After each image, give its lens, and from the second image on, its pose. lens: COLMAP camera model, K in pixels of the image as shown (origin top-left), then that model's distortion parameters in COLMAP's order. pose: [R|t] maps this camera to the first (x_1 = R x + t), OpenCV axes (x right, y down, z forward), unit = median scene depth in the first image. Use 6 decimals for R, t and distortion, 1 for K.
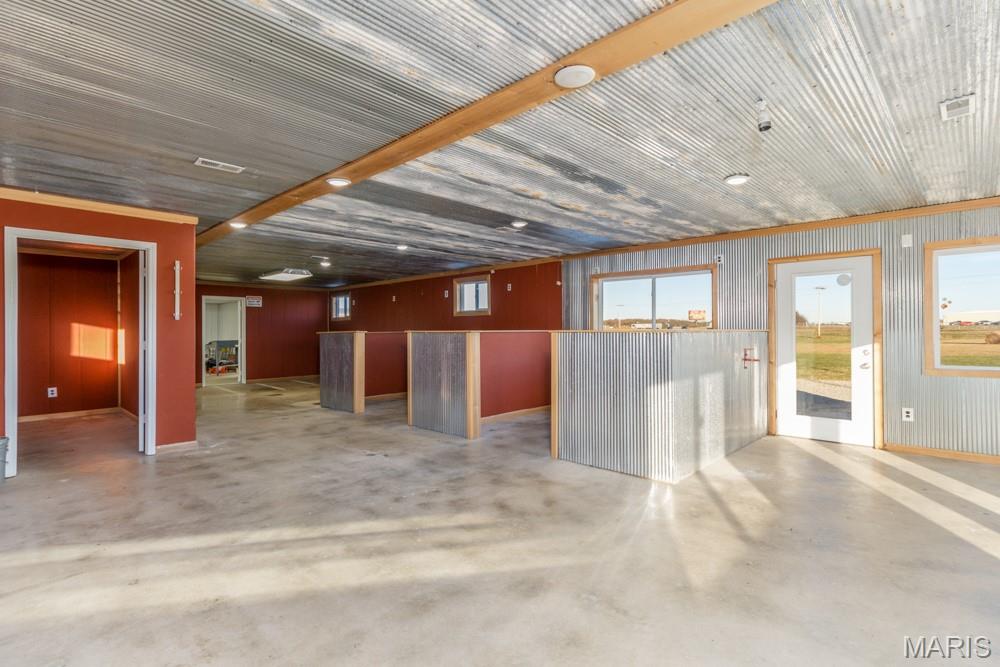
lens RADIAL K [[479.2, 0, 499.7], [0, 479.2, 328.5], [0, 0, 1]] dist [0.000006, 0.000176]
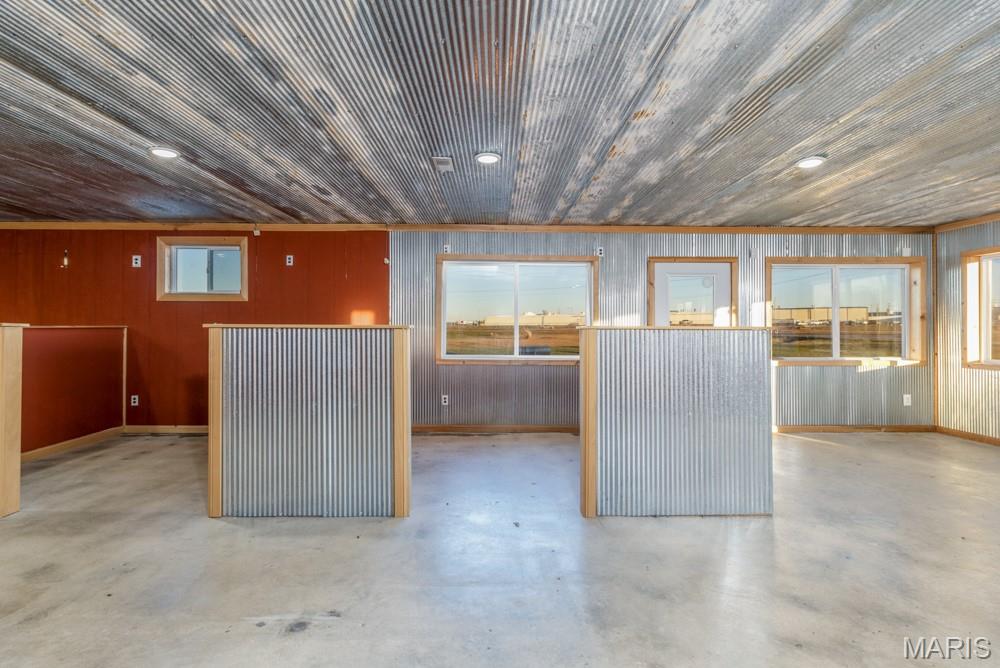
lens RADIAL K [[484.3, 0, 494.0], [0, 484.3, 325.0], [0, 0, 1]] dist [0.002296, 0.000574]
pose [[0.709573, 0.011629, 0.704536, -0.552642], [-0.010023, 0.999929, -0.006410, 0.009311], [-0.704561, -0.002513, 0.709639, 0.734335]]
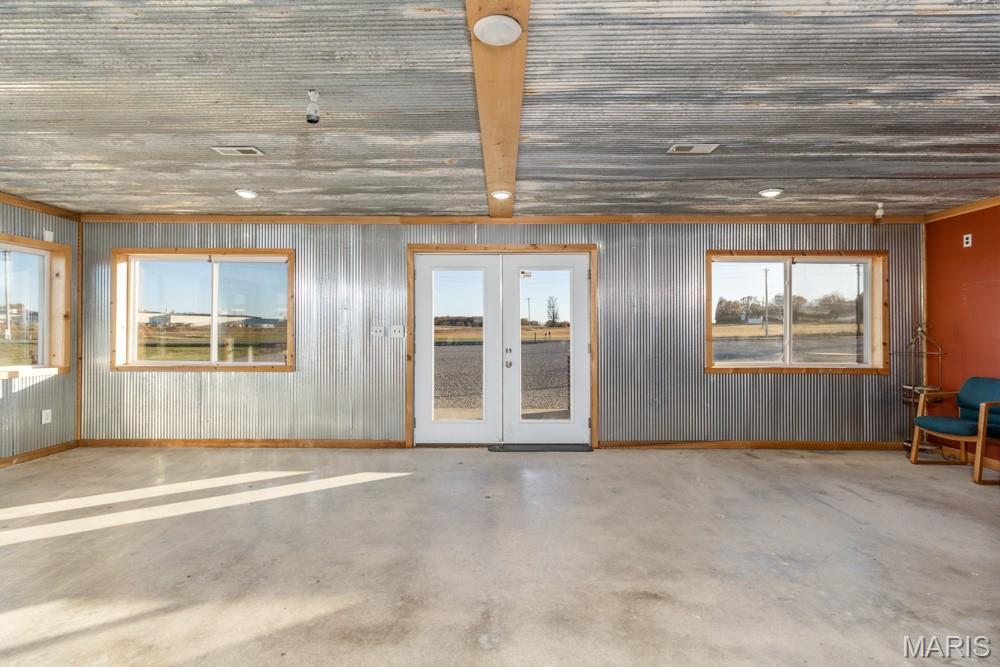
lens RADIAL K [[460.1, 0, 497.0], [0, 460.1, 327.0], [0, 0, 1]] dist [0.001738, 0.000380]
pose [[-0.693855, 0.009074, 0.720058, -0.239751], [-0.003206, 0.999872, -0.015690, 0.006333], [-0.720108, -0.013196, -0.693737, 0.882880]]
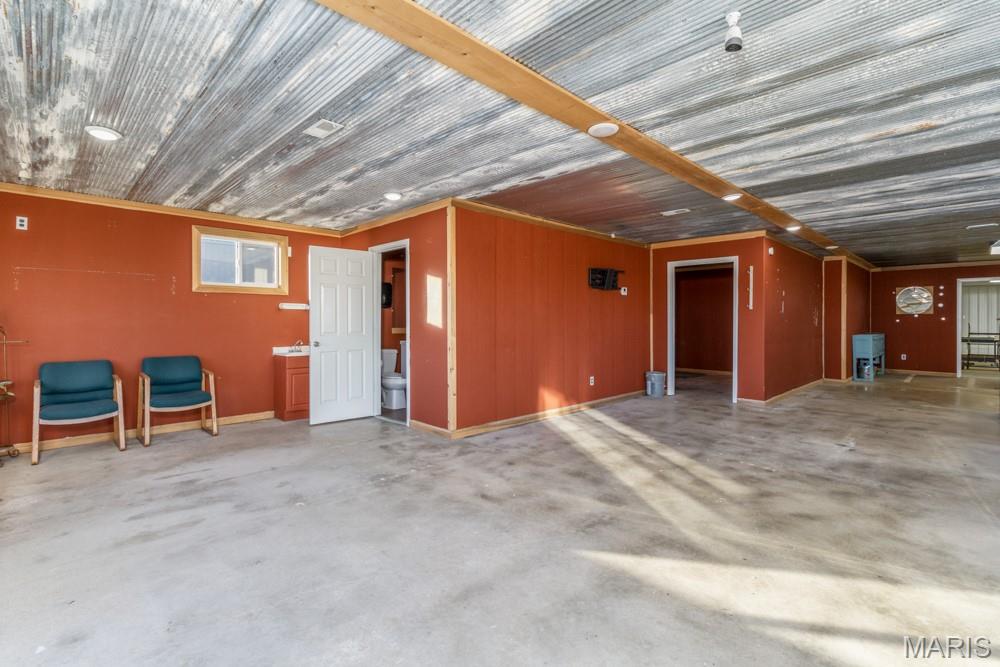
lens RADIAL K [[453.7, 0, 503.4], [0, 453.7, 319.3], [0, 0, 1]] dist [-0.003095, -0.000099]
pose [[-0.018688, 0.003843, -0.999818, 0.819987], [0.005839, 0.999976, 0.003735, 0.002238], [0.999808, -0.005768, -0.018710, 0.418194]]
